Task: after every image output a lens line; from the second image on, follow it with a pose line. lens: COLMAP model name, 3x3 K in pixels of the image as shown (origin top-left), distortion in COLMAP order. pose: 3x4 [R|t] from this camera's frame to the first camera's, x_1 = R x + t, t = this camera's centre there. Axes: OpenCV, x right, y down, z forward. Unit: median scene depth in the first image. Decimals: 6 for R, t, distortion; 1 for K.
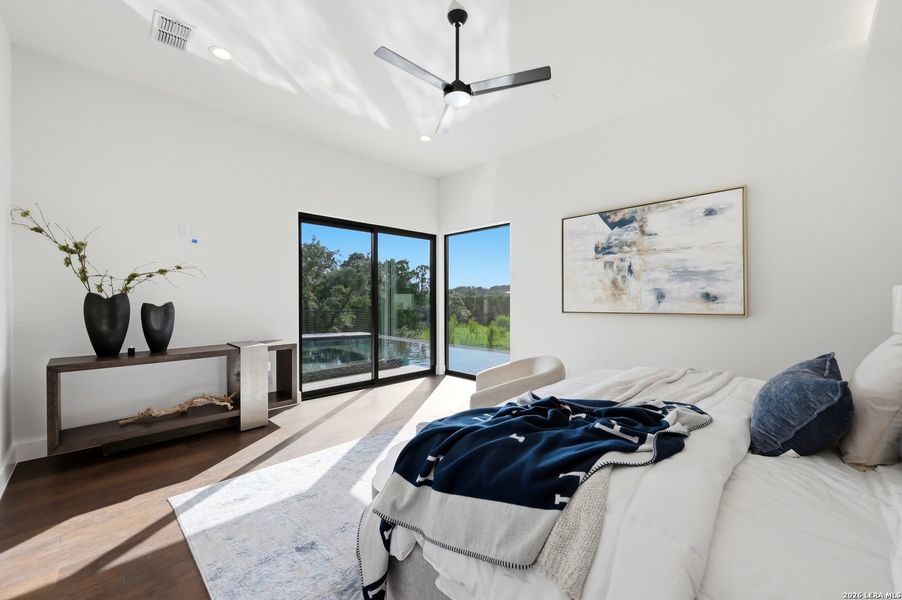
lens RADIAL K [[361.0, 0, 446.0], [0, 361.0, 300.0], [0, 0, 1]] dist [-0.003105, 0.000633]
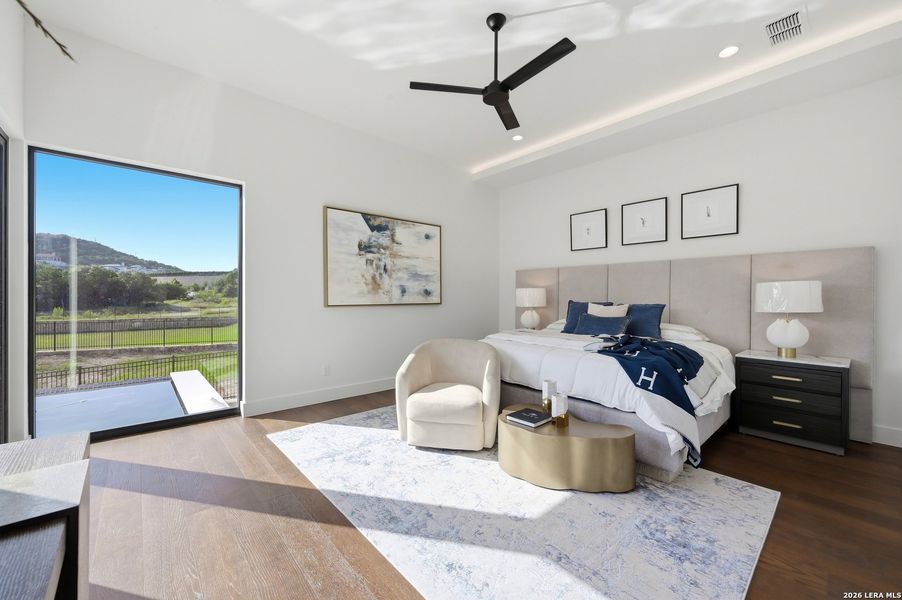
lens RADIAL K [[361.0, 0, 451.6], [0, 361.0, 298.7], [0, 0, 1]] dist [-0.003105, 0.000633]
pose [[0.041017, 0.003428, 0.999153, -0.680884], [0.000314, 0.999994, -0.003444, 0.020603], [-0.999158, 0.000455, 0.041016, 0.719039]]
